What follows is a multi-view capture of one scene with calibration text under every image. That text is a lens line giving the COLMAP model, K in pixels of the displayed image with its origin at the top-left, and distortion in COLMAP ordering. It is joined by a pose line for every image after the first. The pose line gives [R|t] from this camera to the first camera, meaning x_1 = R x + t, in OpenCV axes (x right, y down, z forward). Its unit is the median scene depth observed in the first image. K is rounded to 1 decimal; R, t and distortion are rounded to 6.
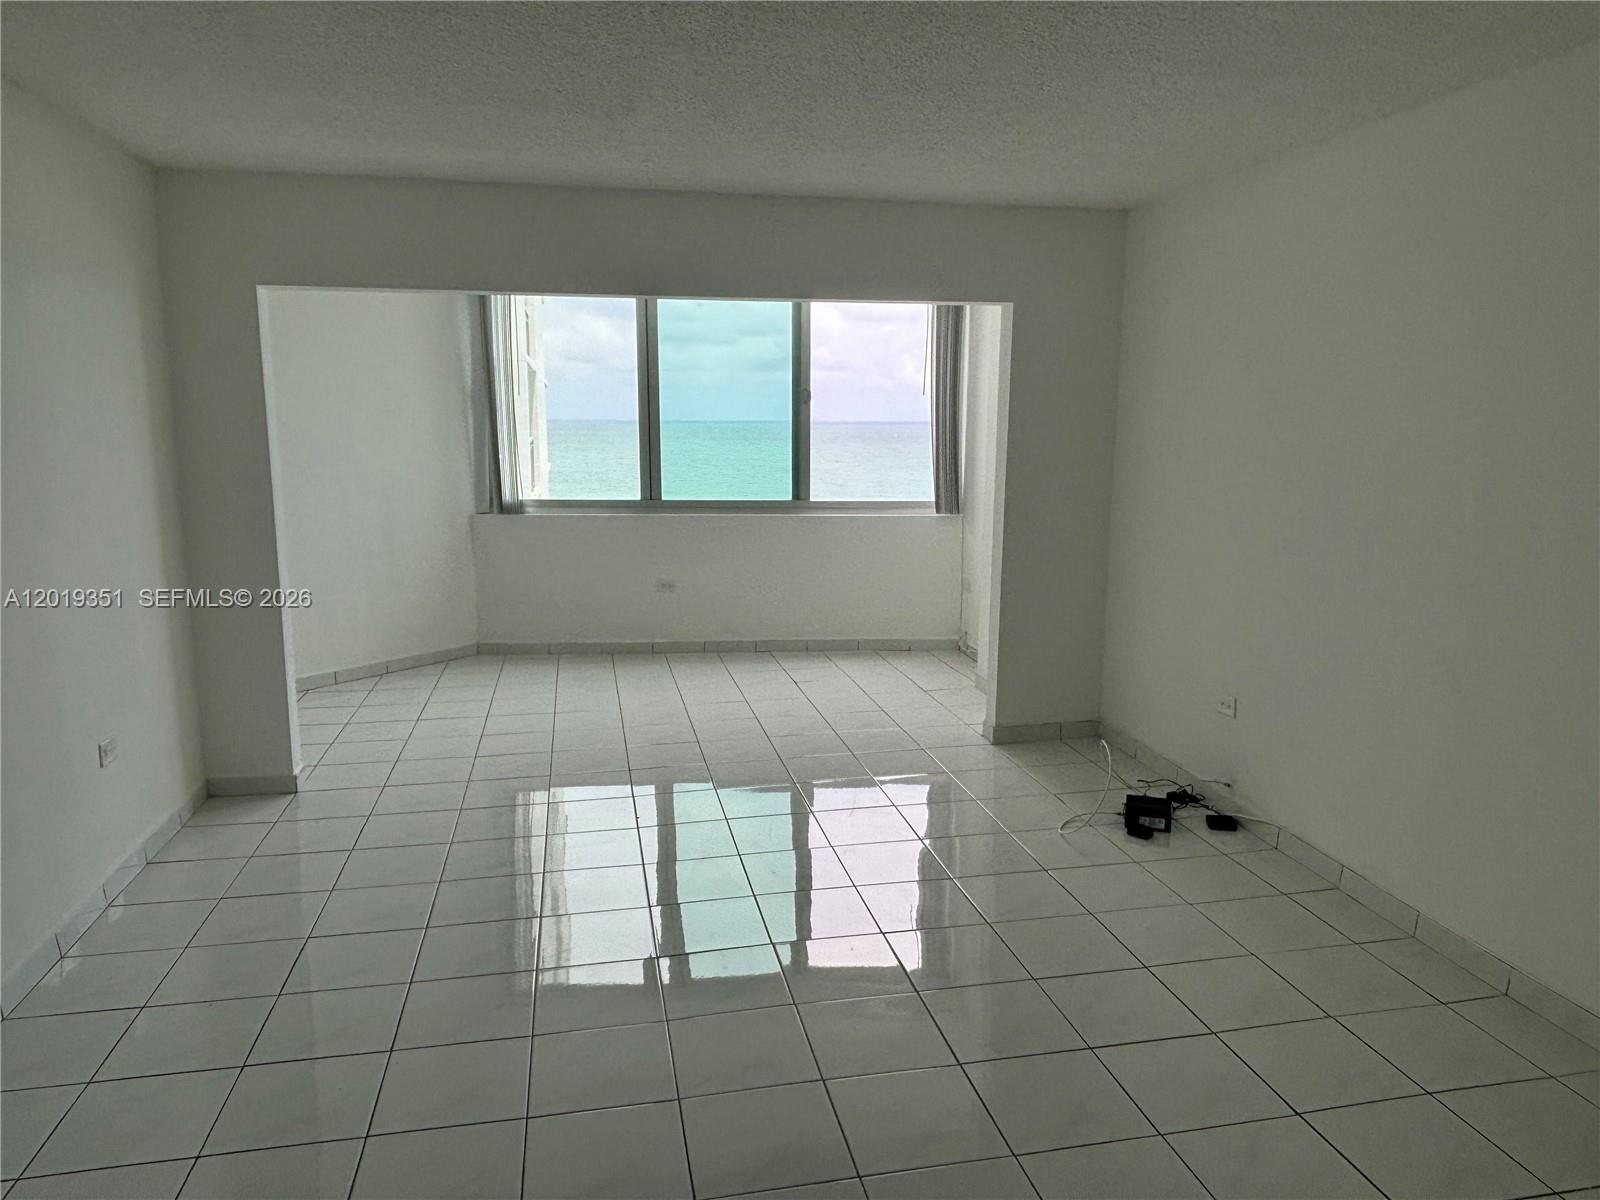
lens RADIAL K [[1092.7, 0, 803.4], [0, 1092.7, 590.5], [0, 0, 1]] dist [-0.001789, -0.005129]
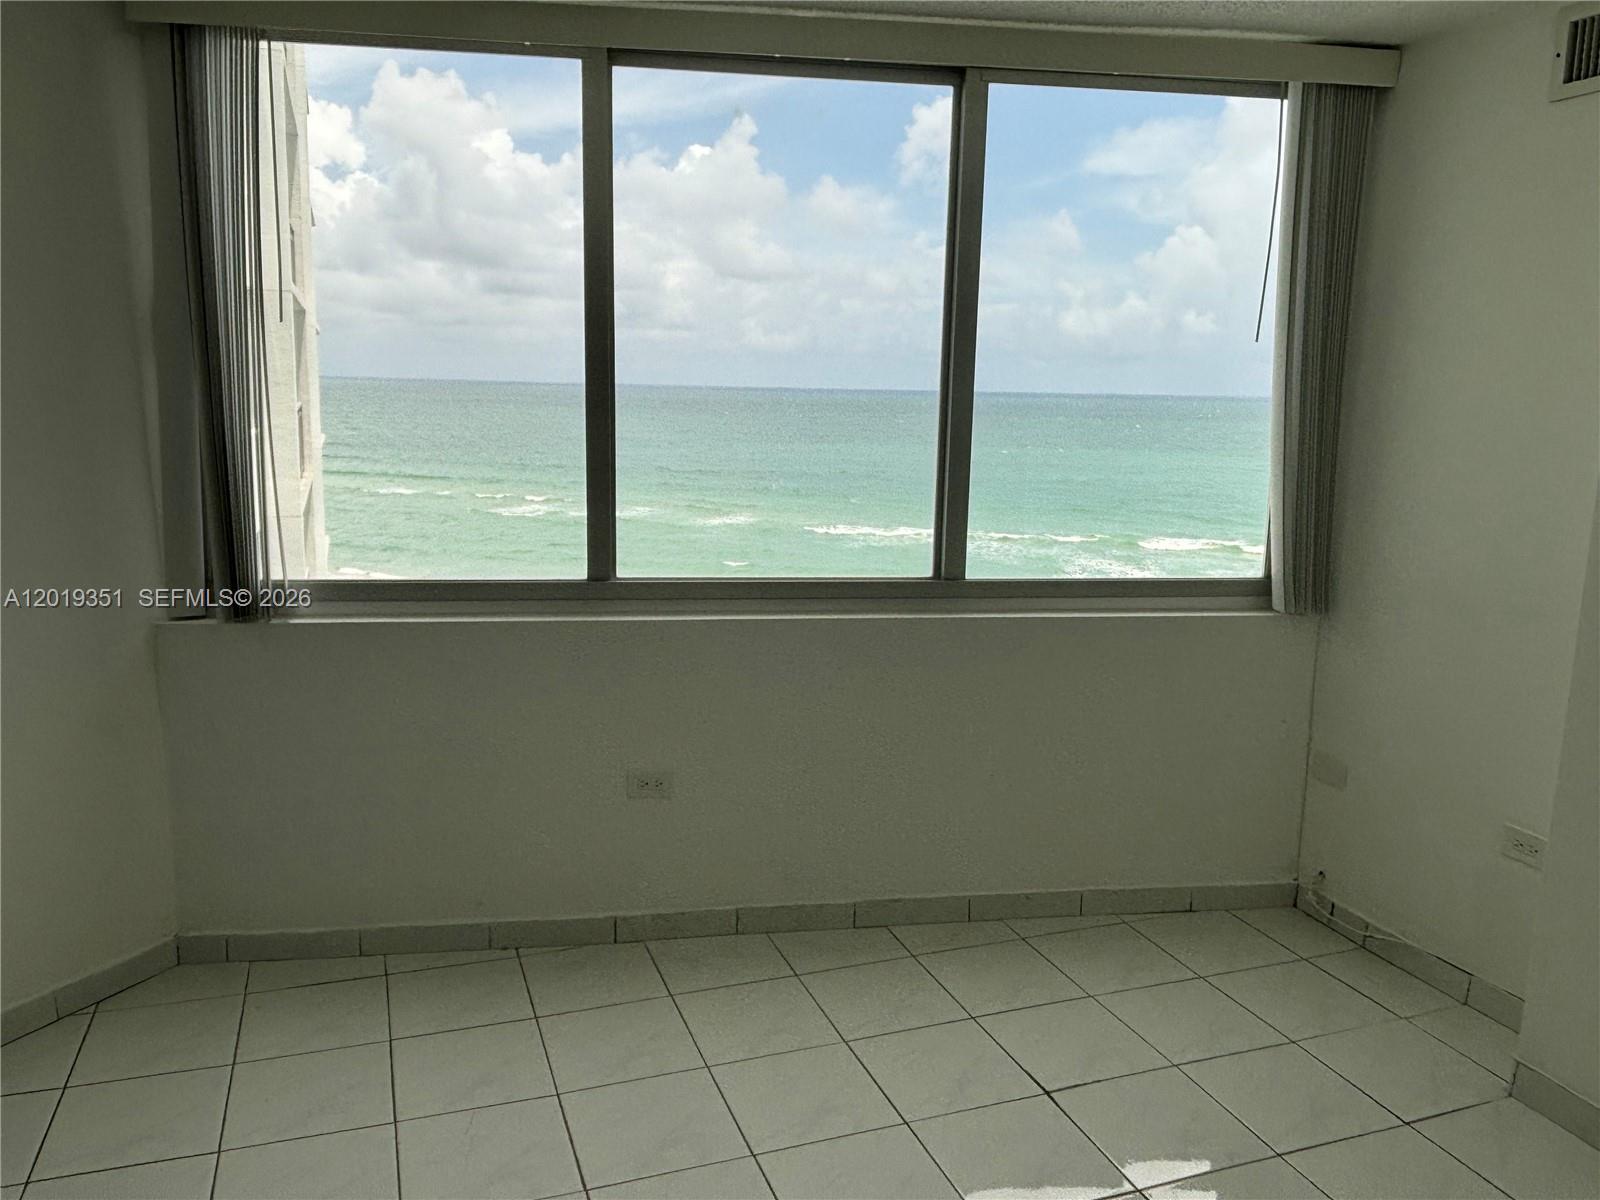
lens RADIAL K [[1220.9, 0, 794.2], [0, 1220.9, 598.8], [0, 0, 1]] dist [-0.003077, -0.001375]
pose [[0.990068, -0.006614, 0.140431, -0.140920], [0.003988, 0.999812, 0.018973, -0.087767], [-0.140530, -0.018225, 0.989909, 0.546951]]
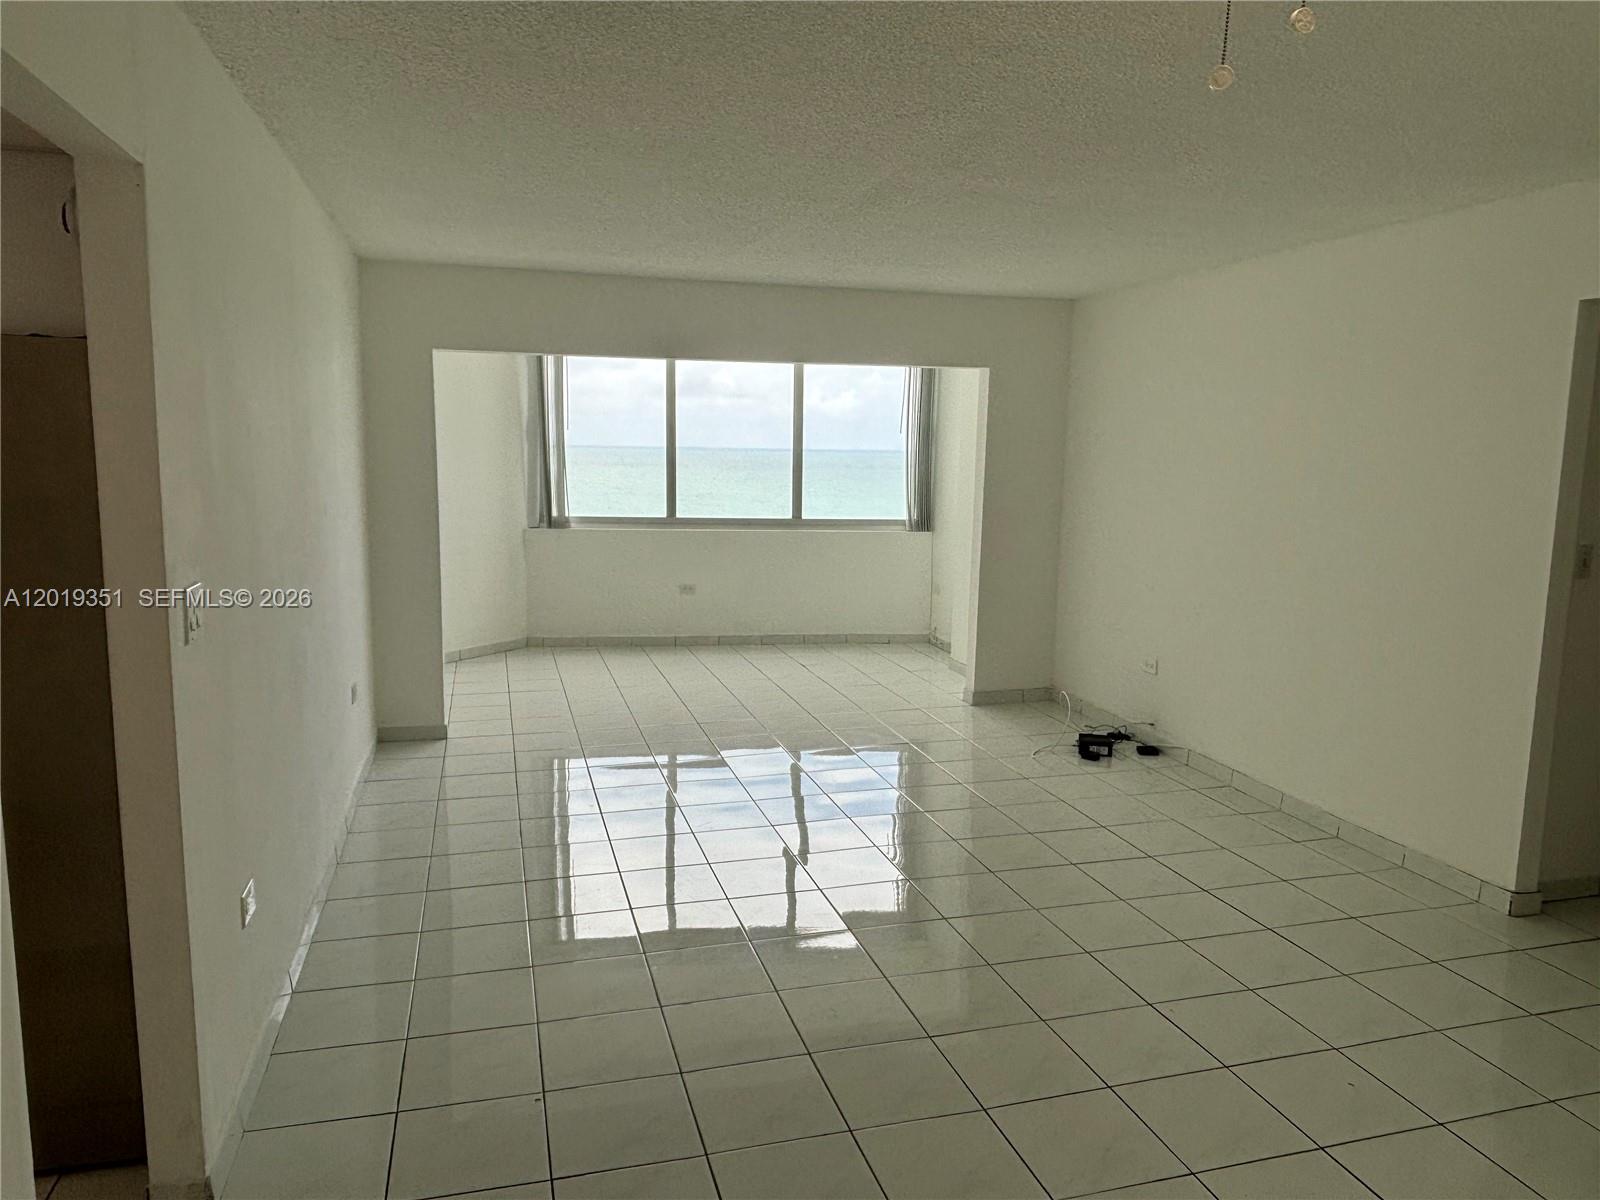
lens RADIAL K [[1092.7, 0, 803.4], [0, 1092.7, 590.5], [0, 0, 1]] dist [-0.001789, -0.005129]
pose [[0.996763, 0.002003, 0.080372, -0.098753], [-0.000073, 0.999712, -0.024015, 0.026999], [-0.080397, 0.023931, 0.996476, -0.210263]]
